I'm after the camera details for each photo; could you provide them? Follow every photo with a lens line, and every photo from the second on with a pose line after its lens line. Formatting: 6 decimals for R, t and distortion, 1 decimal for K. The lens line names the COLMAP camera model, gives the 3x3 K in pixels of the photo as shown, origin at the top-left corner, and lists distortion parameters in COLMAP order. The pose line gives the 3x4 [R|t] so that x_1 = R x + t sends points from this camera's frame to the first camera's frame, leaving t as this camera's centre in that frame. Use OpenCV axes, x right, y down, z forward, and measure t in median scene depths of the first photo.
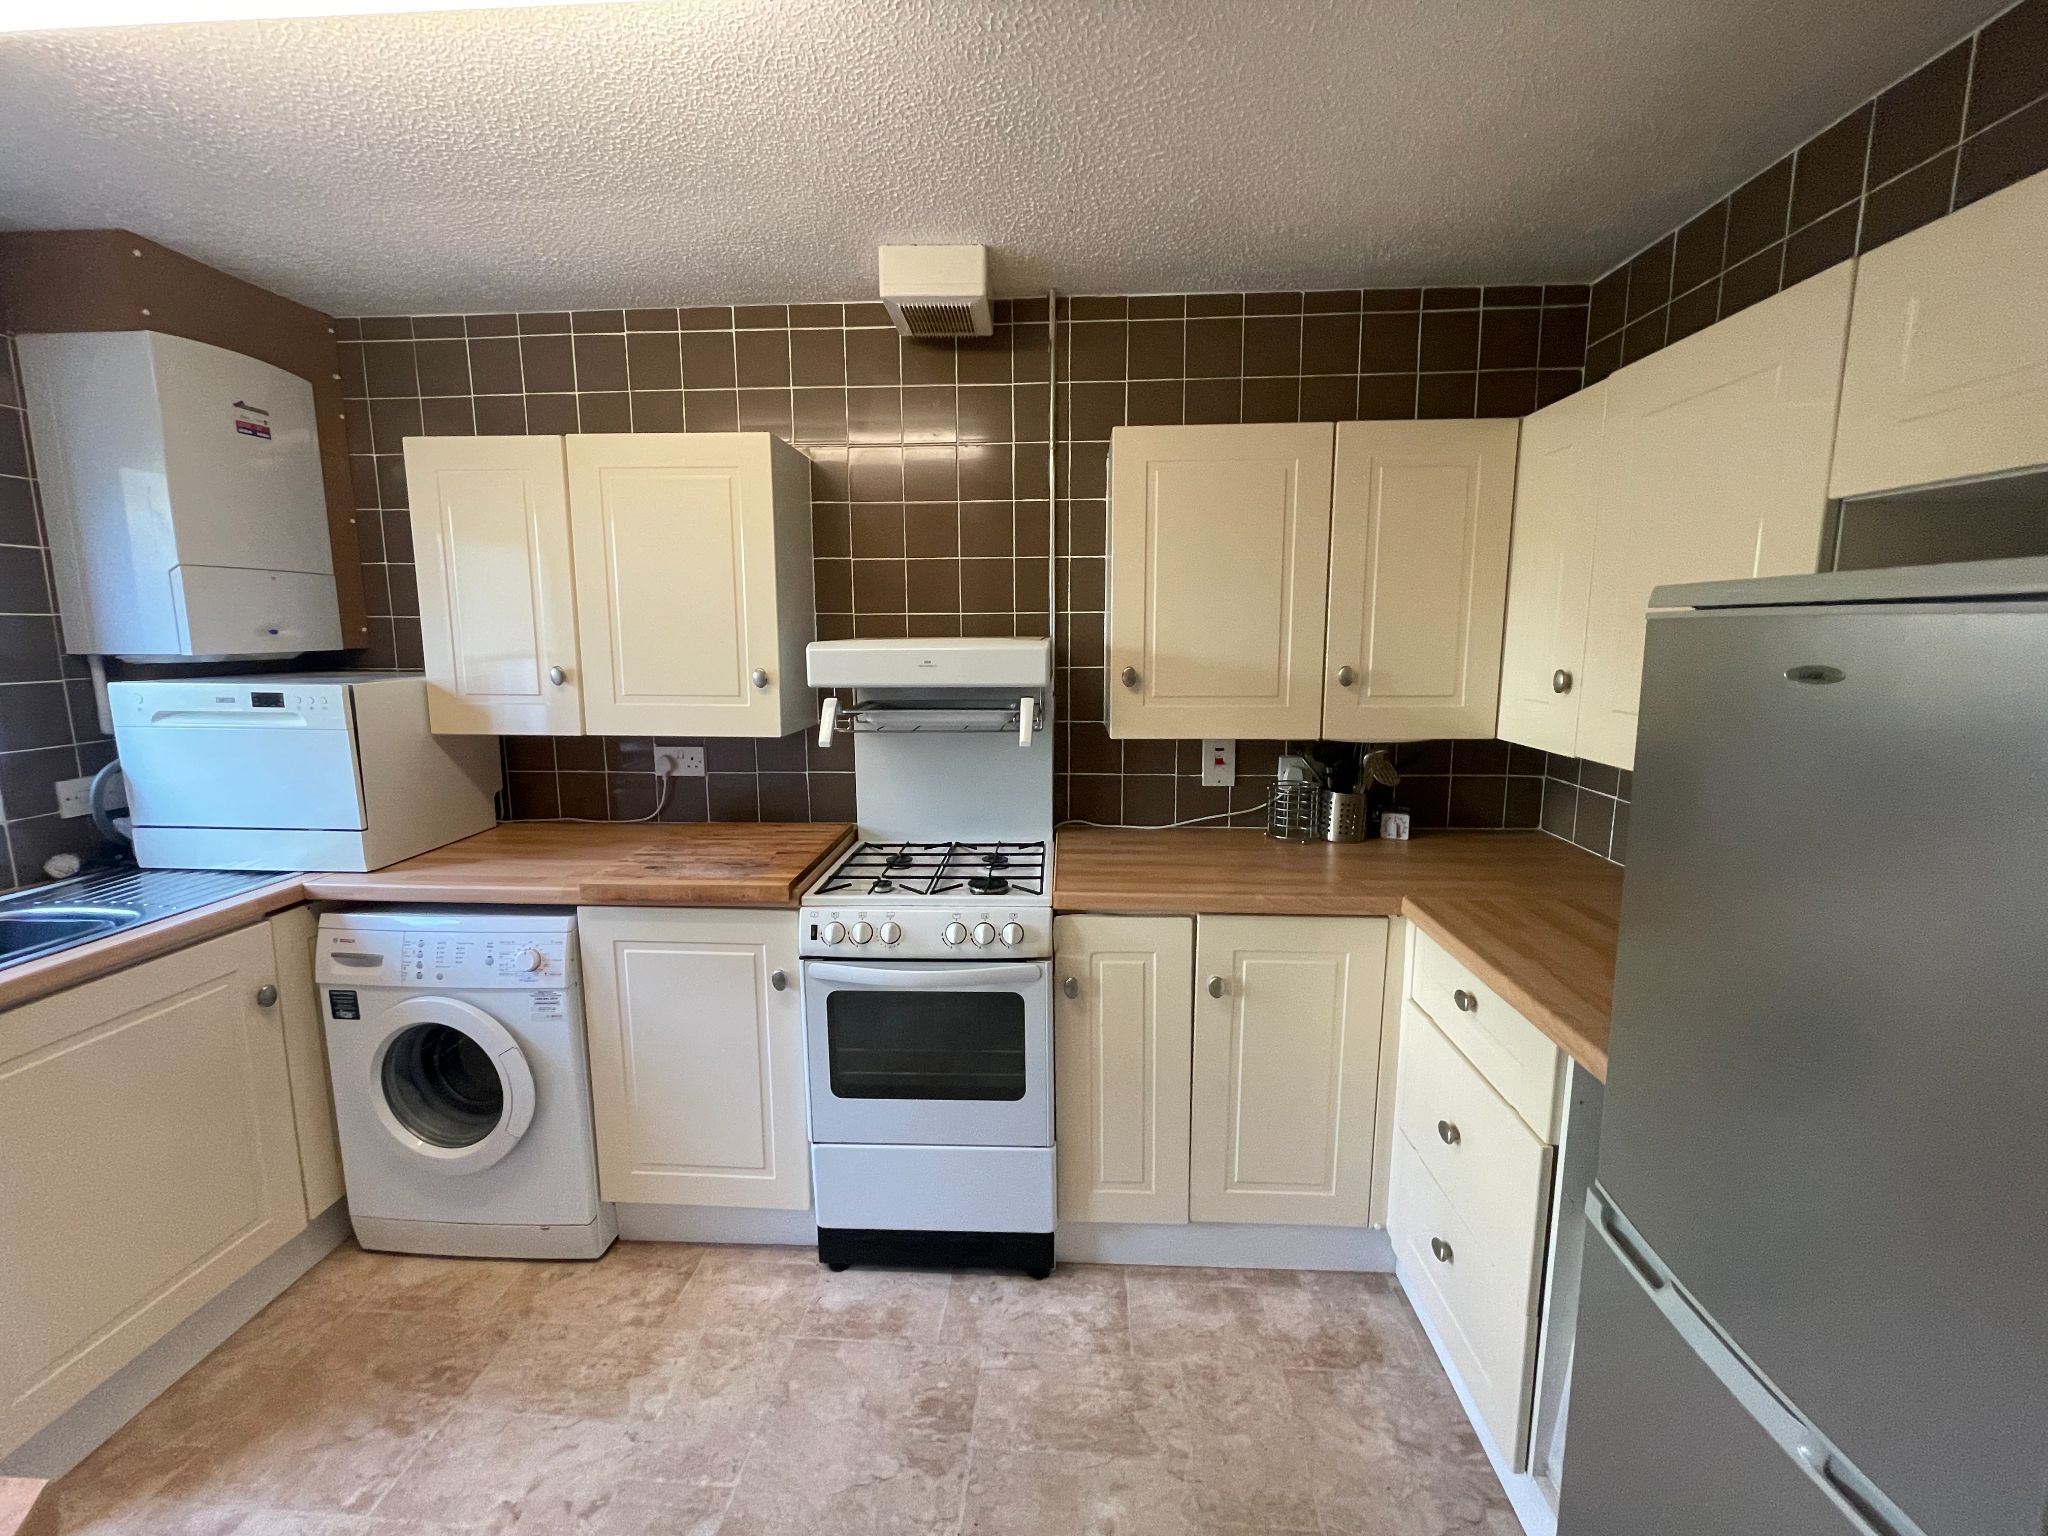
lens RADIAL K [[828.8, 0, 1025.6], [0, 828.8, 744.2], [0, 0, 1]] dist [-0.001692, -0.000643]
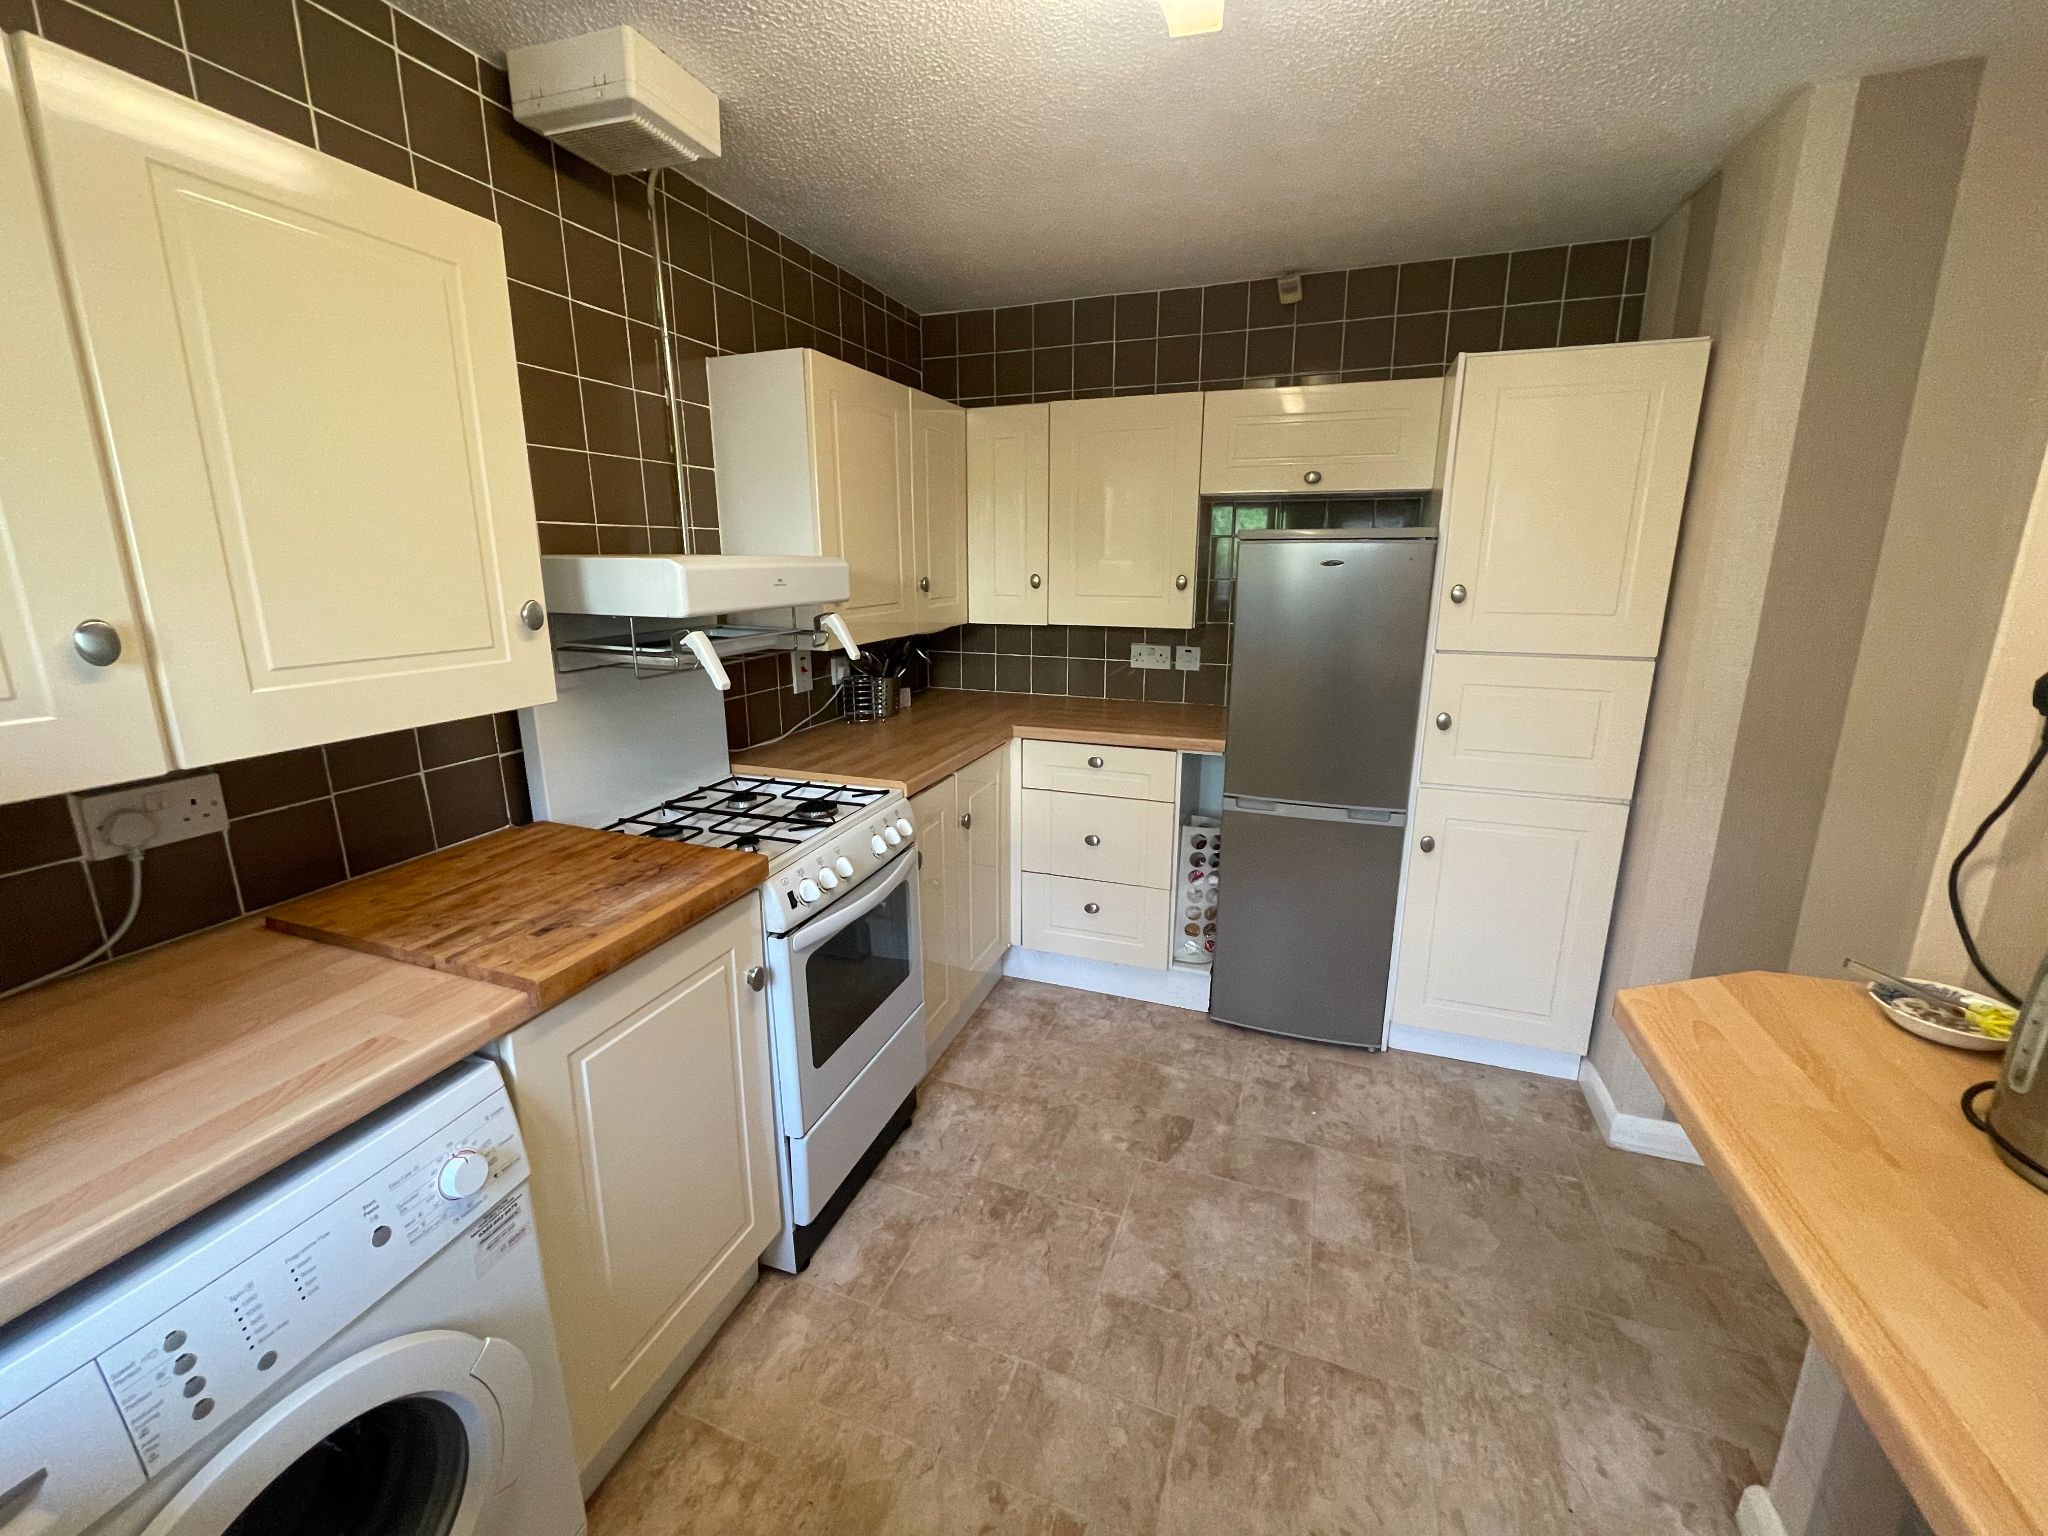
lens RADIAL K [[828.8, 0, 1025.6], [0, 828.8, 744.2], [0, 0, 1]] dist [-0.001692, -0.000643]
pose [[0.282705, -0.210572, 0.935809, -0.933969], [0.132234, 0.974847, 0.179408, -0.052002], [-0.950048, 0.073026, 0.303439, 0.483559]]
